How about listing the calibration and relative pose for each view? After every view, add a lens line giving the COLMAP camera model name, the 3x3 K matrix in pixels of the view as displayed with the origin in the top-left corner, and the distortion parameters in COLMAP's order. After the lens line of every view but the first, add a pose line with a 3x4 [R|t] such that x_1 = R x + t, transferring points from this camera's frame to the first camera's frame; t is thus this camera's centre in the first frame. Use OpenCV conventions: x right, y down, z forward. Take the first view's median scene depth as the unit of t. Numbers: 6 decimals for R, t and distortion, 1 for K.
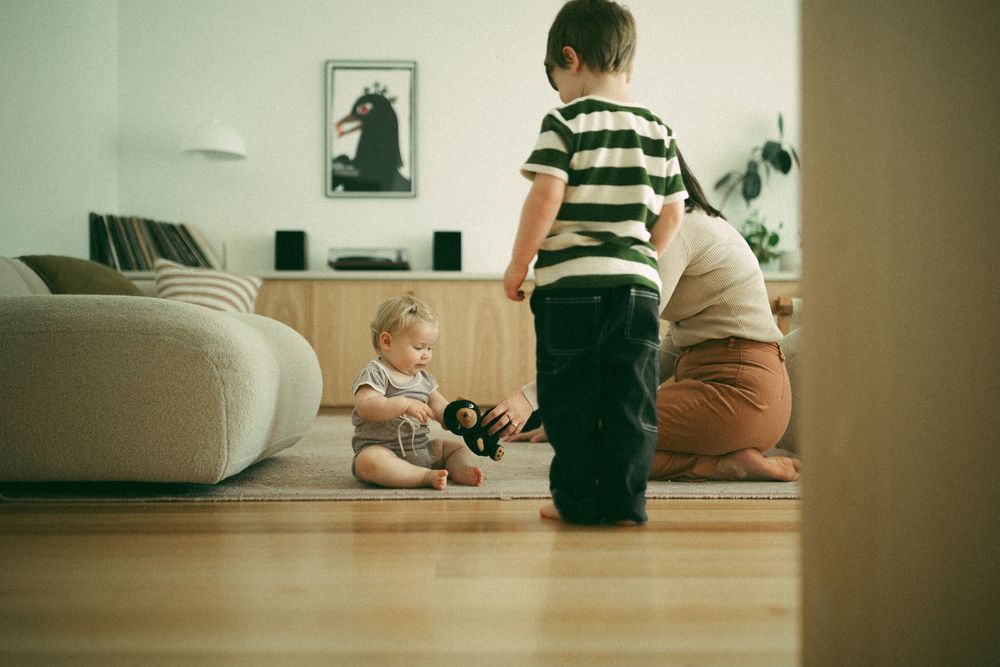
lens RADIAL K [[1007.8, 0, 499.7], [0, 1007.8, 332.3], [0, 0, 1]] dist [0.011816, 0.000000]
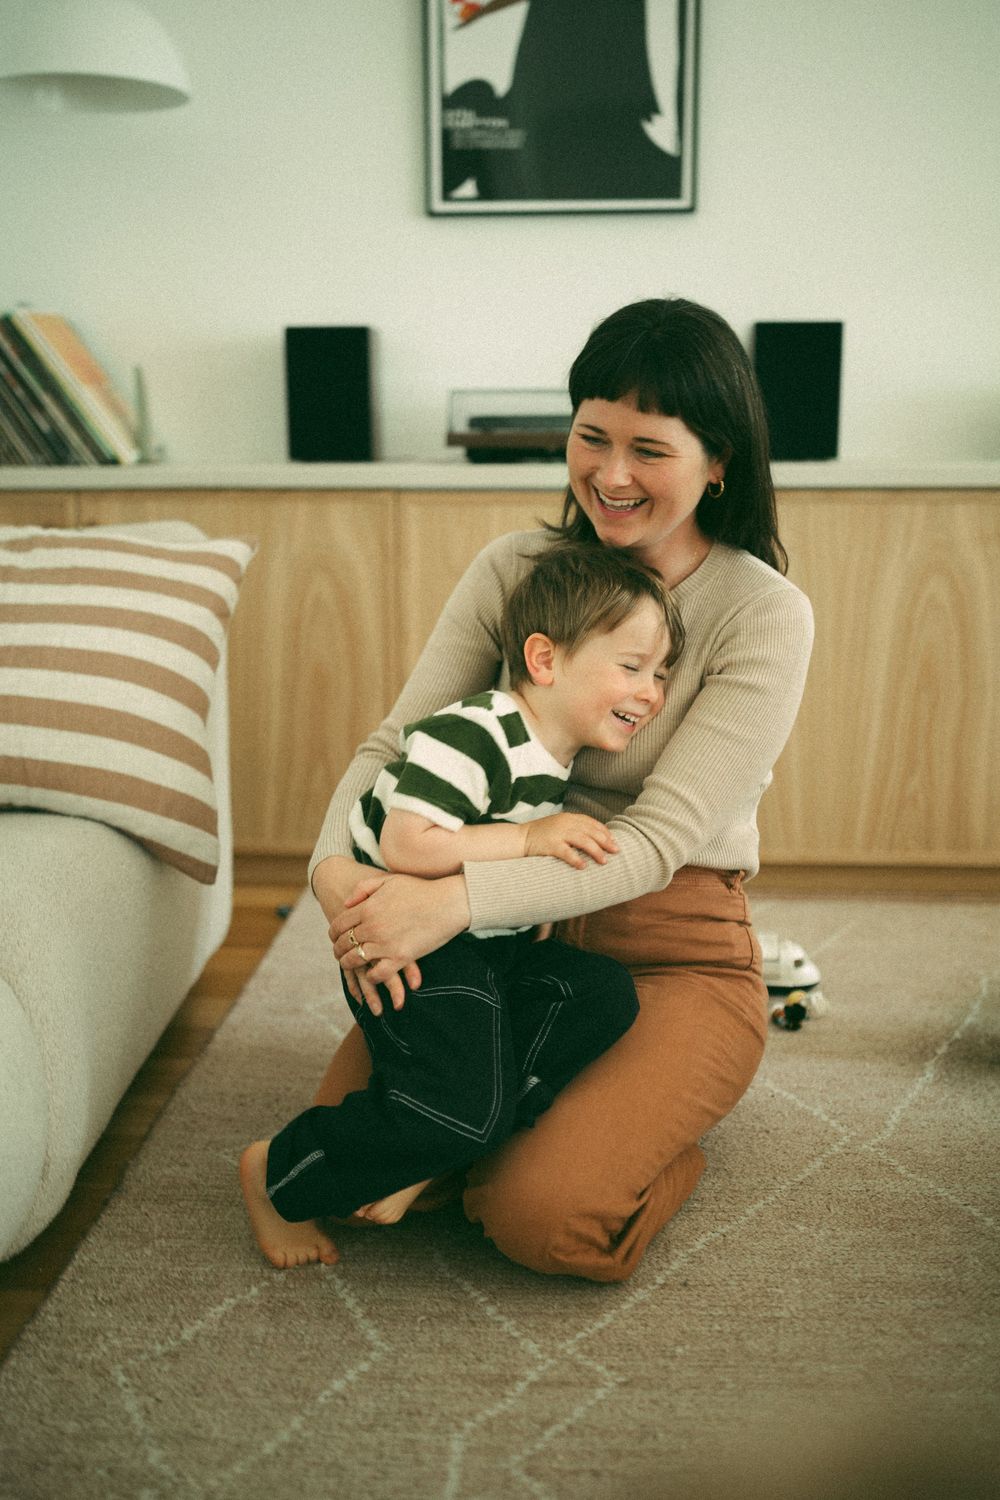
lens RADIAL K [[1511.7, 0, 500.4], [0, 1511.7, 751.1], [0, 0, 1]] dist [0.011816, 0.000000]
pose [[0.995785, 0.013321, -0.090744, -0.098924], [0.008193, 0.972520, 0.232675, -0.077596], [0.091350, -0.232438, 0.968312, 0.465812]]
